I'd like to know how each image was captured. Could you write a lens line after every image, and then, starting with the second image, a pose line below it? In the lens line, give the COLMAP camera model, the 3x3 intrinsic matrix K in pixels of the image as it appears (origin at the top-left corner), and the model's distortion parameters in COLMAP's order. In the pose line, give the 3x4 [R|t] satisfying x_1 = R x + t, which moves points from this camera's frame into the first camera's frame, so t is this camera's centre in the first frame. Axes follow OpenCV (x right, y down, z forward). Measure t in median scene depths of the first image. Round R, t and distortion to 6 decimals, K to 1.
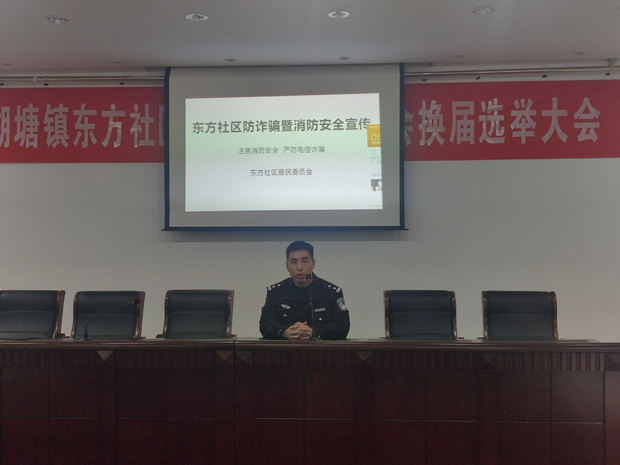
lens RADIAL K [[796.6, 0, 310.0], [0, 796.6, 232.5], [0, 0, 1]] dist [0.220737, -0.899880]
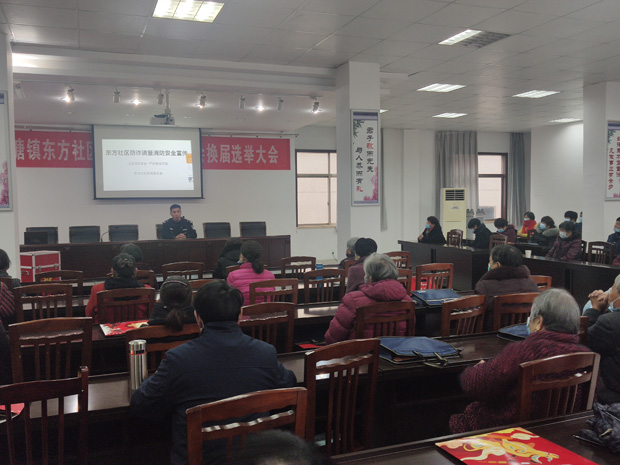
lens RADIAL K [[574.0, 0, 306.3], [0, 574.0, 233.2], [0, 0, 1]] dist [-0.005064, -0.012400]
pose [[0.911879, -0.031020, 0.409284, -0.299761], [0.004169, 0.997789, 0.066335, -0.012142], [-0.410437, -0.058783, 0.909992, -0.680477]]
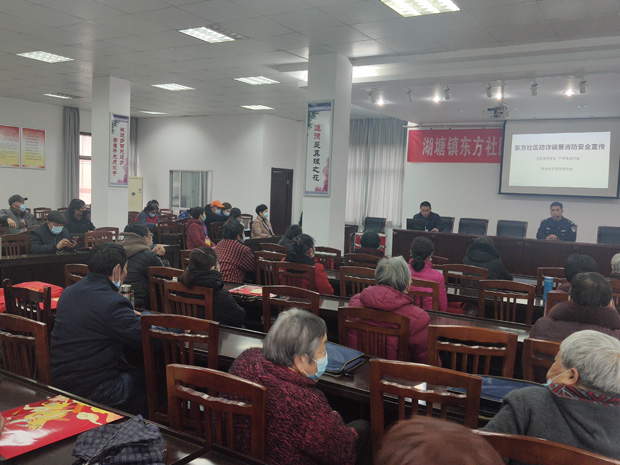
lens RADIAL K [[574.0, 0, 306.3], [0, 574.0, 233.2], [0, 0, 1]] dist [-0.005064, -0.012400]
pose [[0.879268, 0.072895, -0.470717, 0.109504], [-0.035003, 0.995437, 0.088771, -0.017208], [0.475040, -0.061577, 0.877807, -0.674296]]
